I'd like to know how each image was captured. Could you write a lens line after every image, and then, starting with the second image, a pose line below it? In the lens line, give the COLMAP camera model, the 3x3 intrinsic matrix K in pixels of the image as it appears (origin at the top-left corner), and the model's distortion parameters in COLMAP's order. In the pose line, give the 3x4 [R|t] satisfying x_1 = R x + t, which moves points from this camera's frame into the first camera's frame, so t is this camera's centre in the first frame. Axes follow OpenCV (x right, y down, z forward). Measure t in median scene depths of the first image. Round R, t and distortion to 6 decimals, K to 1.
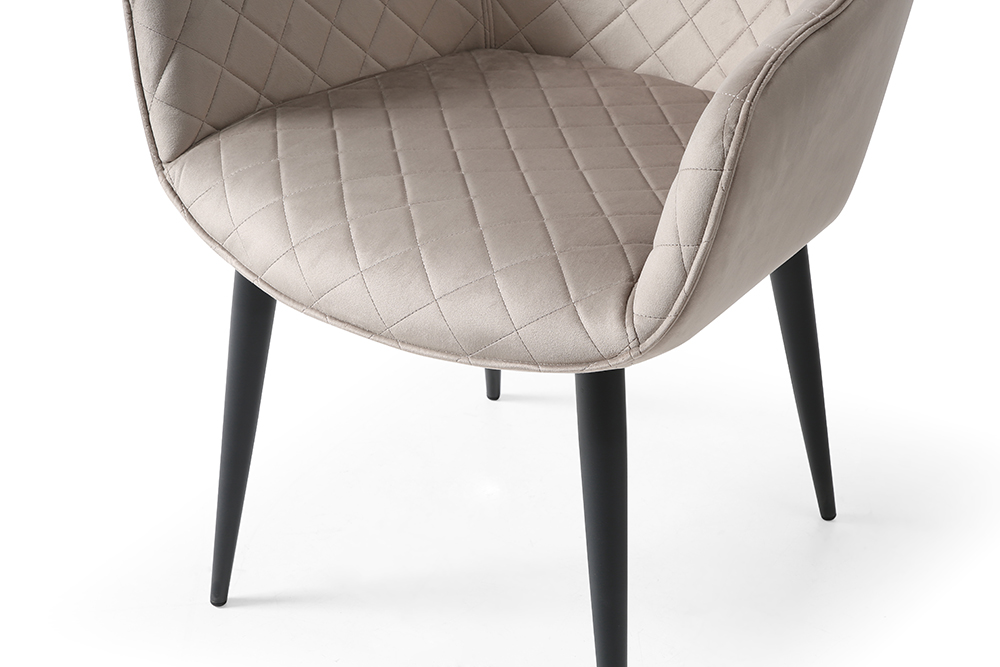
lens RADIAL K [[1772.2, 0, 500.0], [0, 1772.2, 333.5], [0, 0, 1]] dist [0.341743, 0.074342]
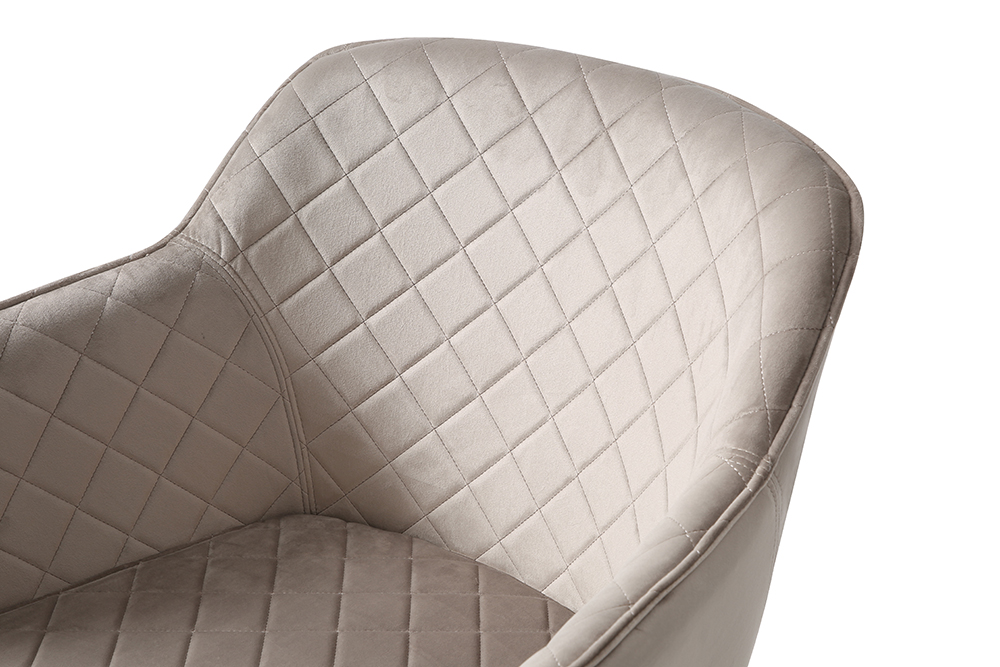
lens RADIAL K [[1772.2, 0, 500.0], [0, 1772.2, 333.5], [0, 0, 1]] dist [0.341743, 0.074342]
pose [[0.993914, 0.041826, -0.101914, 0.172969], [-0.049695, 0.995874, -0.075934, -0.199846], [0.098317, 0.080536, 0.991891, 0.221330]]
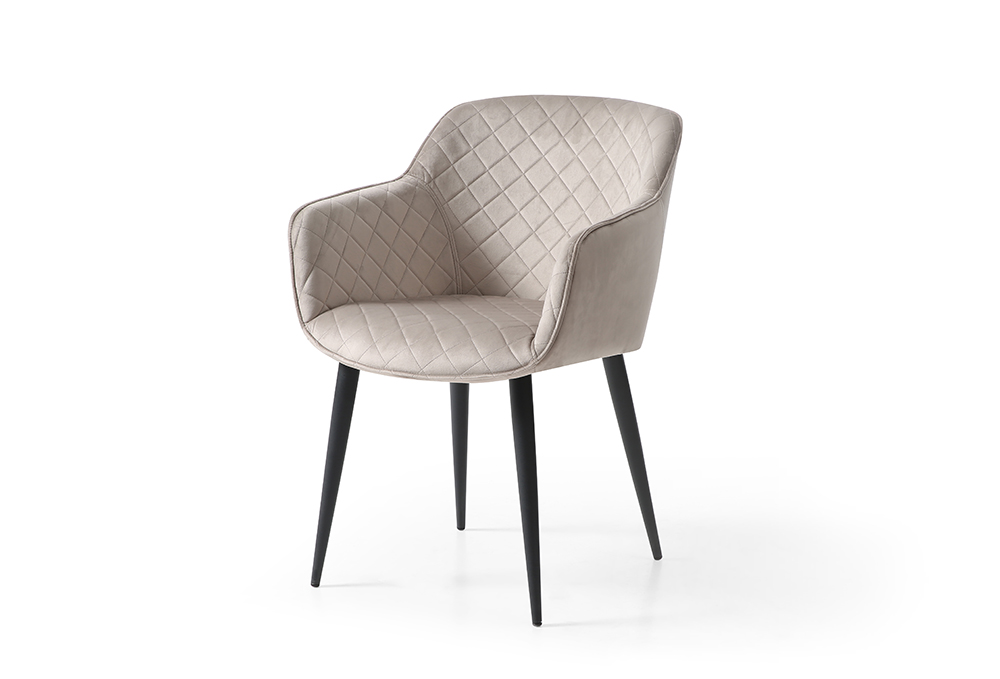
lens RADIAL K [[2608.4, 0, 500.0], [0, 2608.4, 339.5], [0, 0, 1]] dist [0.973478, 0.043936]
pose [[0.998936, -0.015510, 0.043421, -0.090681], [0.029603, 0.937731, -0.346099, 0.912475], [-0.035350, 0.347017, 0.937193, -1.703264]]
